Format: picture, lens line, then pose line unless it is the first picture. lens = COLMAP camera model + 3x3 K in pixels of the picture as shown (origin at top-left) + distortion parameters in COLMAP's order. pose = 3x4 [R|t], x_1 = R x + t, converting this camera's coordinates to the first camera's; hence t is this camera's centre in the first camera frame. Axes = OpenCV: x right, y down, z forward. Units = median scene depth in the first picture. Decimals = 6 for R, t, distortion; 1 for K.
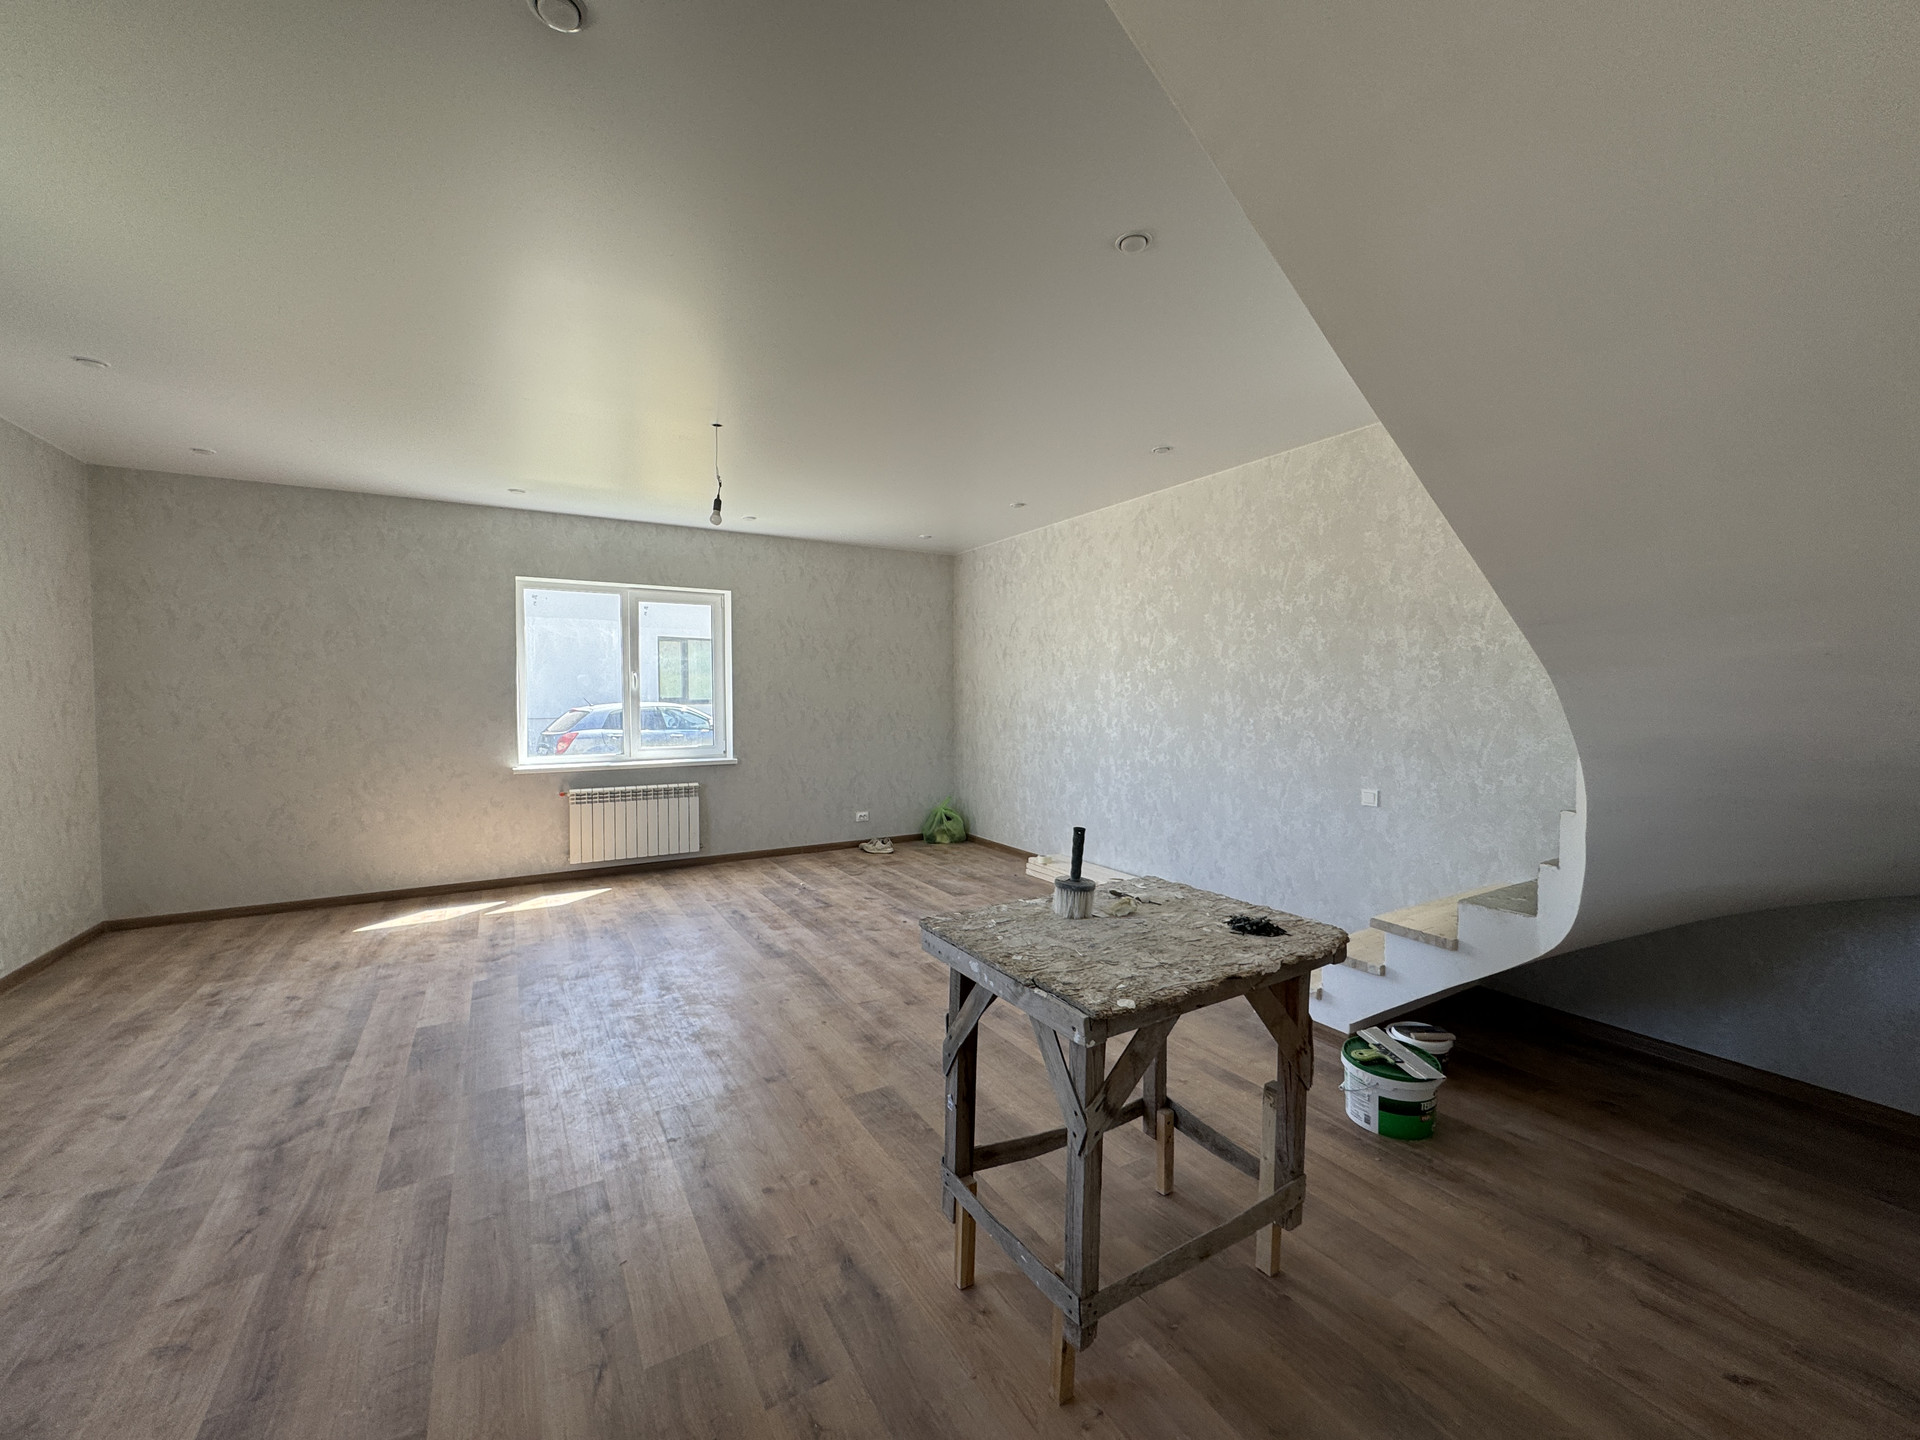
lens RADIAL K [[771.5, 0, 967.9], [0, 771.5, 721.8], [0, 0, 1]] dist [-0.002581, 0.000346]
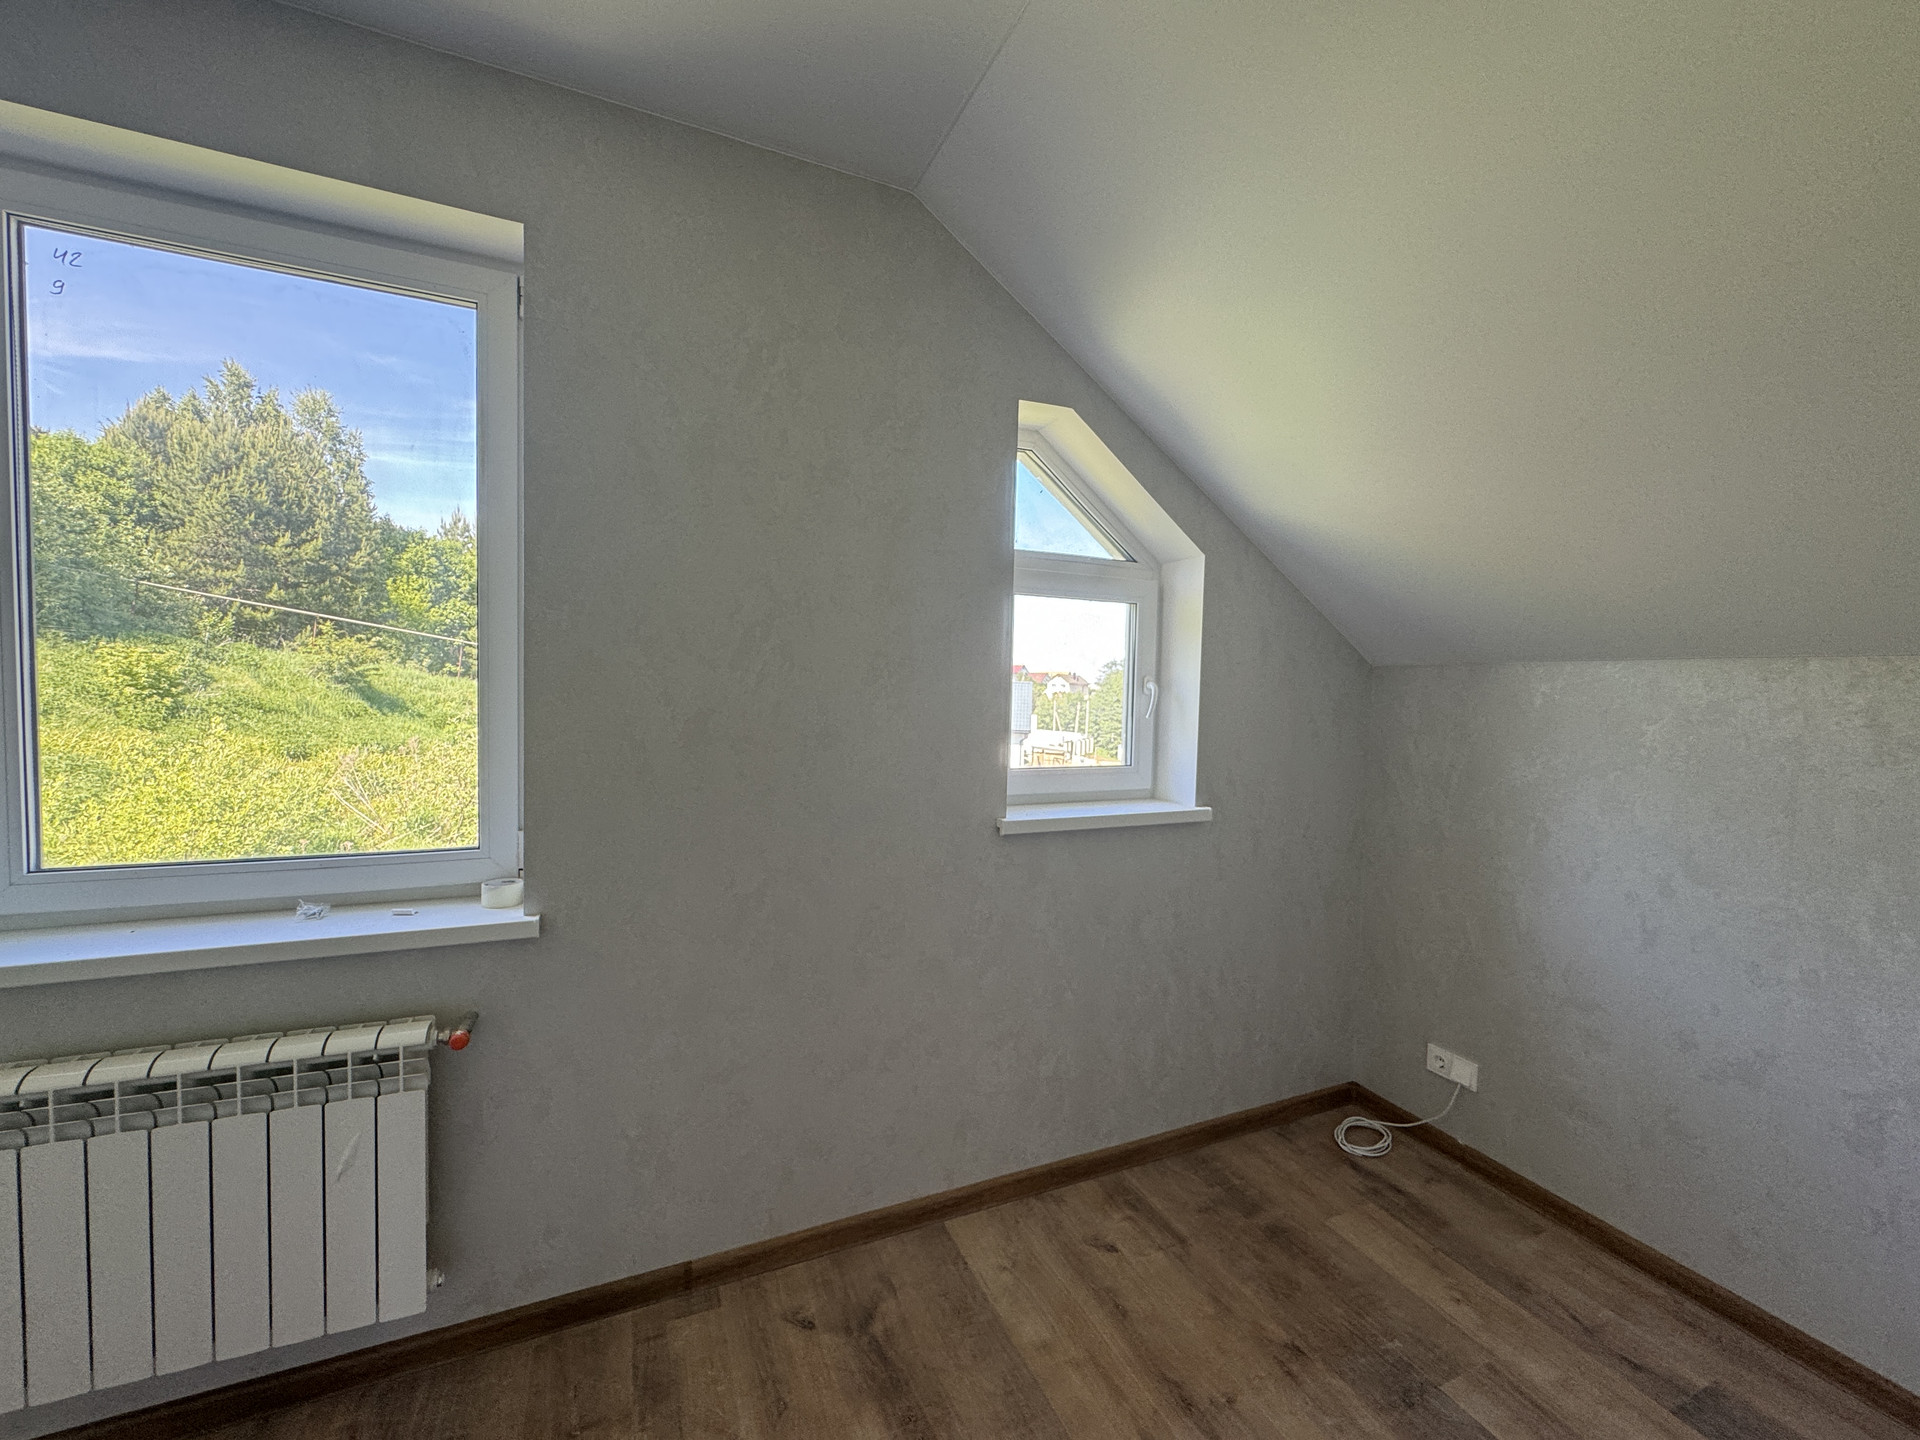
lens RADIAL K [[771.5, 0, 960.9], [0, 771.5, 720.9], [0, 0, 1]] dist [-0.002581, 0.000346]
pose [[0.989924, 0.020985, -0.140033, -0.175414], [-0.020381, 0.999776, 0.005749, -0.026047], [0.140122, -0.002837, 0.990130, 0.905796]]
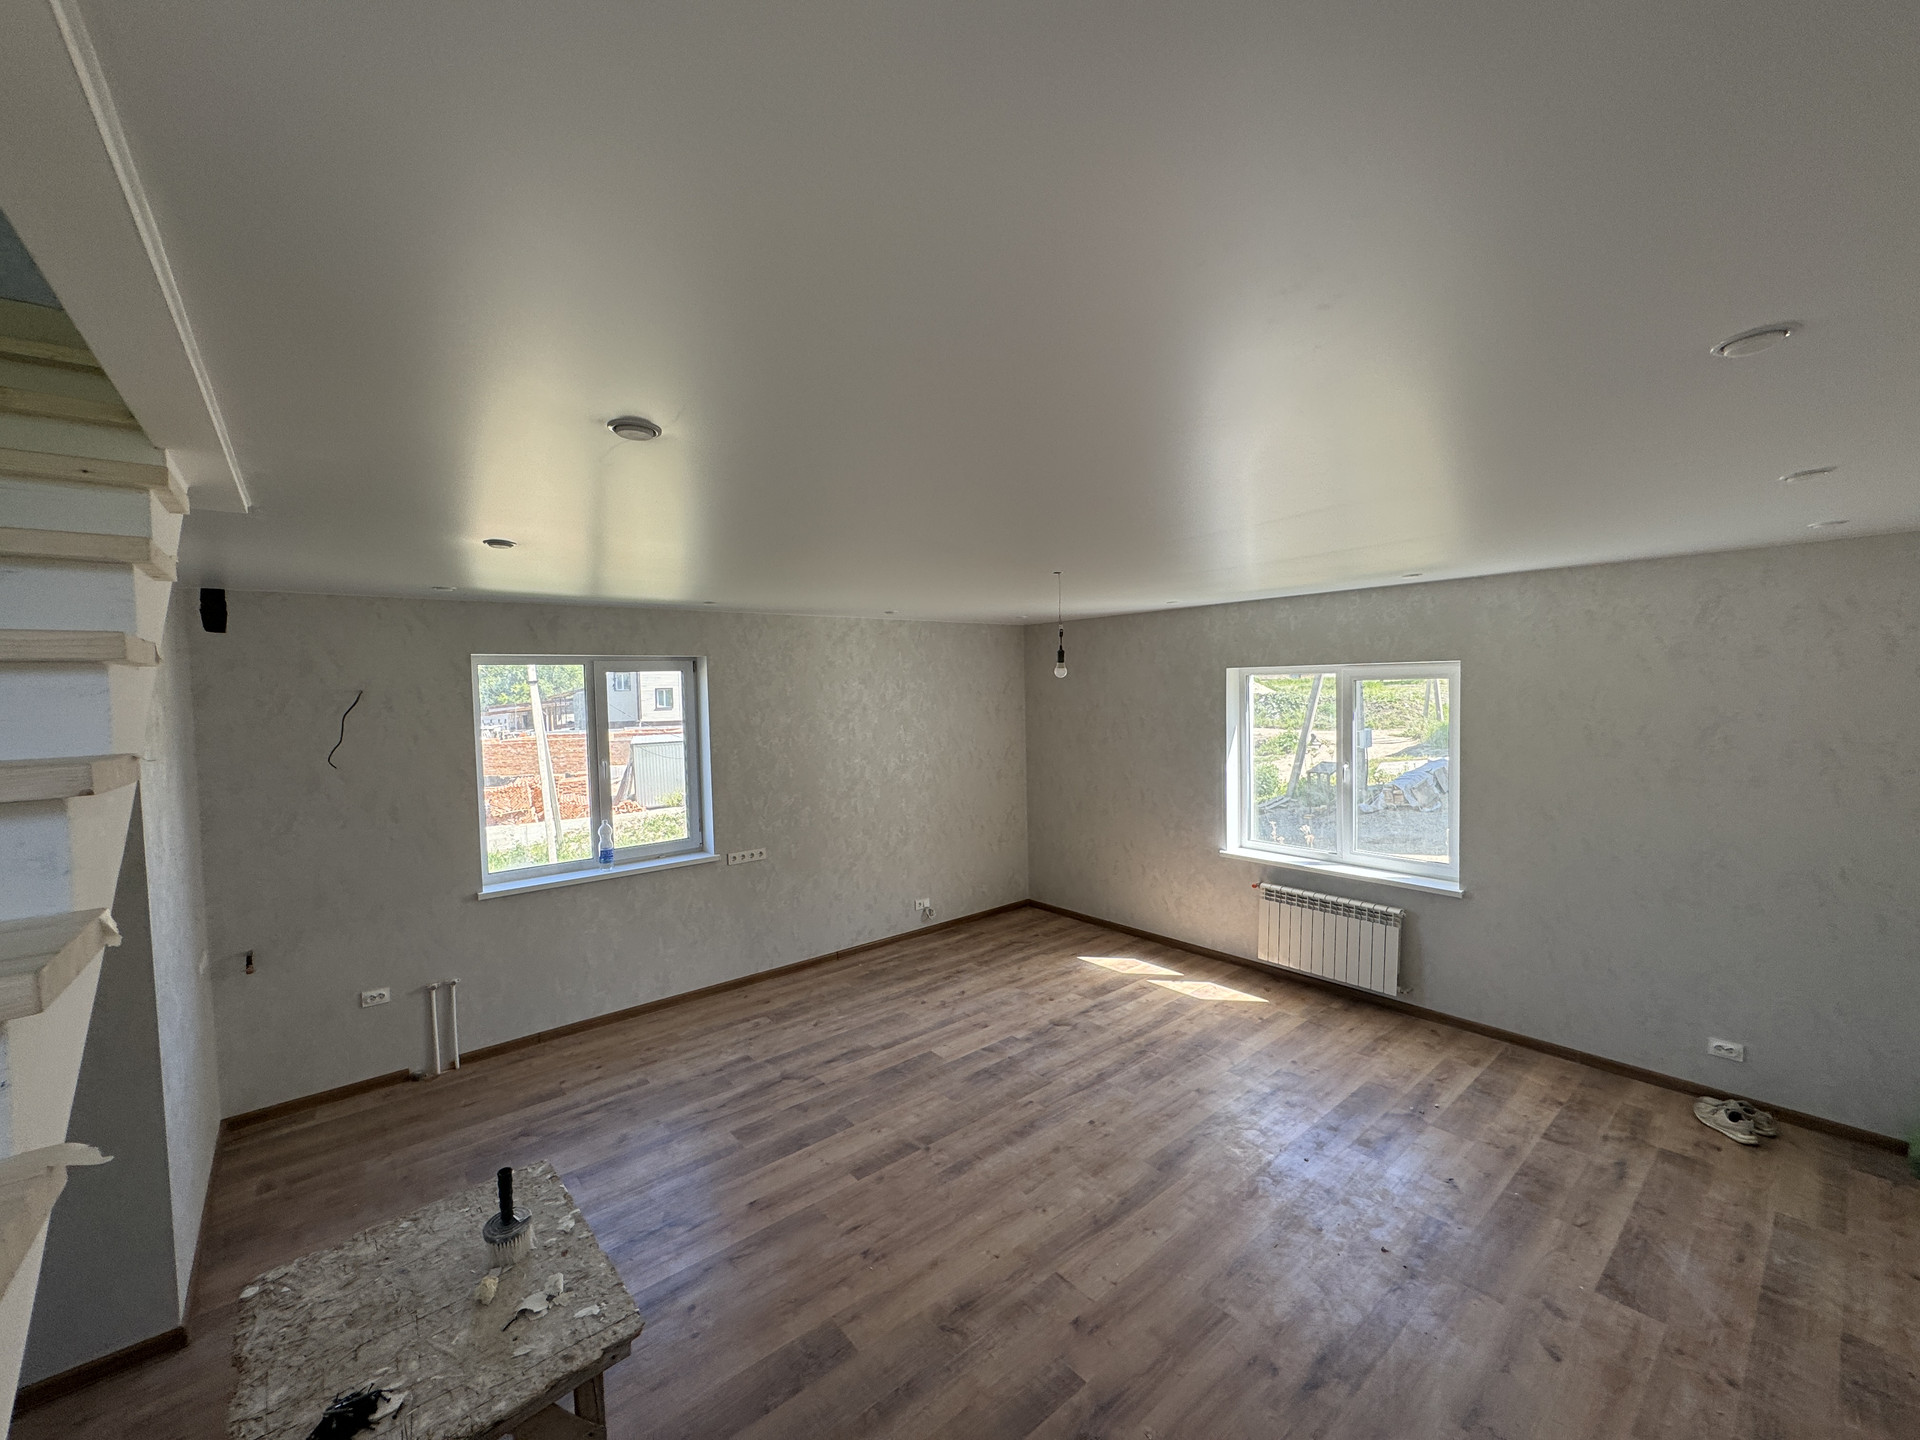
lens RADIAL K [[771.5, 0, 948.2], [0, 771.5, 724.5], [0, 0, 1]] dist [-0.002581, 0.000346]
pose [[0.145272, 0.049917, -0.988132, 0.403251], [-0.011016, 0.998746, 0.048833, -0.165520], [0.989330, 0.003791, 0.145640, 0.496783]]
